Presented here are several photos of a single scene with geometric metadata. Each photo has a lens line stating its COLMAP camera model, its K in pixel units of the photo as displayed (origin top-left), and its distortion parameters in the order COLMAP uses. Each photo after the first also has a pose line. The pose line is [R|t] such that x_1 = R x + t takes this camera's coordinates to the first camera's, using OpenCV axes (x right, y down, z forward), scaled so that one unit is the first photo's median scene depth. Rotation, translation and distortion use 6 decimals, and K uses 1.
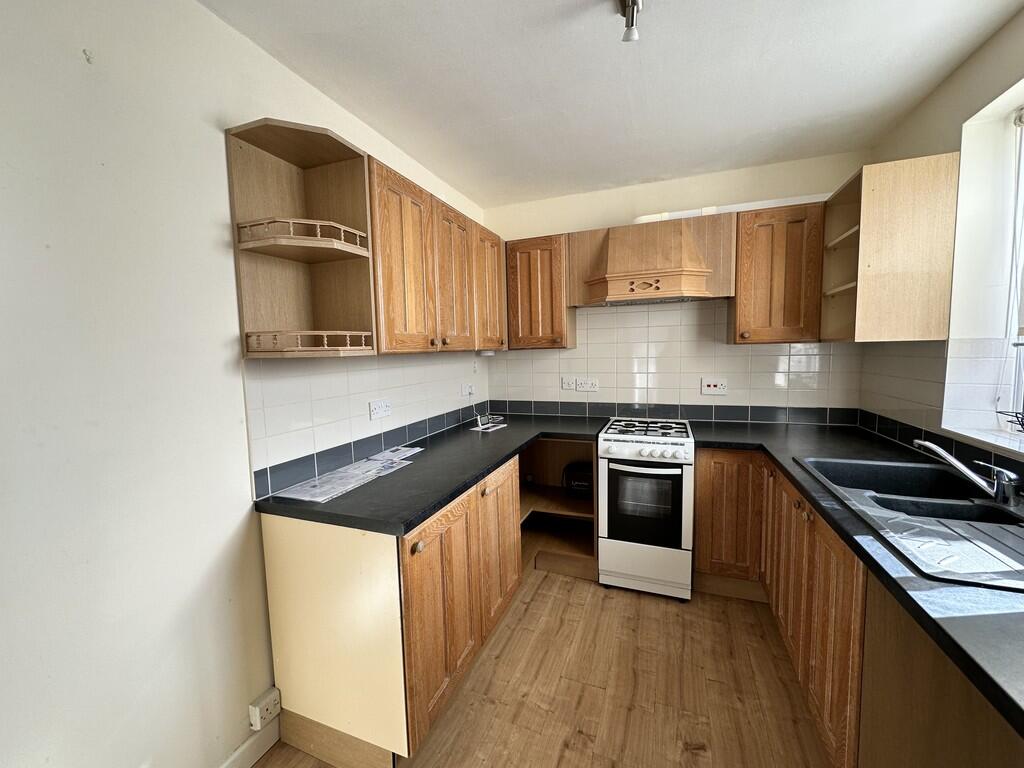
lens RADIAL K [[410.7, 0, 510.7], [0, 410.7, 384.5], [0, 0, 1]] dist [-0.001260, -0.000030]
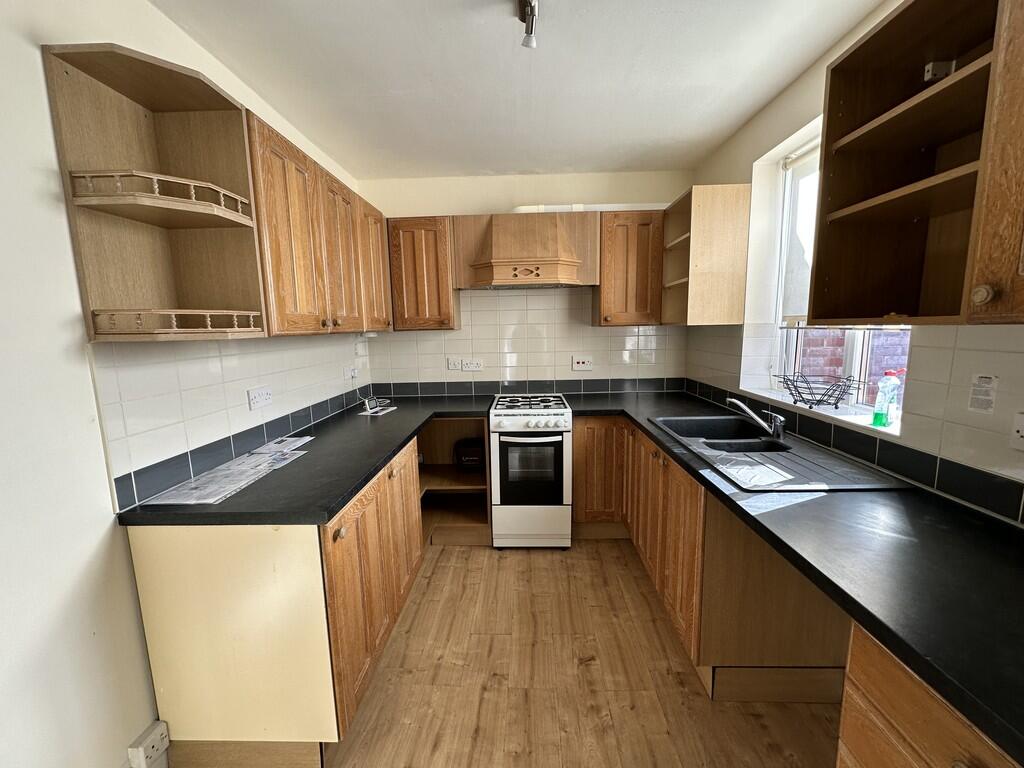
lens RADIAL K [[410.7, 0, 513.7], [0, 410.7, 385.0], [0, 0, 1]] dist [-0.001260, -0.000030]
pose [[0.943085, -0.042885, 0.329775, -0.112900], [0.027121, 0.998265, 0.052255, 0.000968], [-0.331444, -0.040337, 0.942612, -0.039306]]
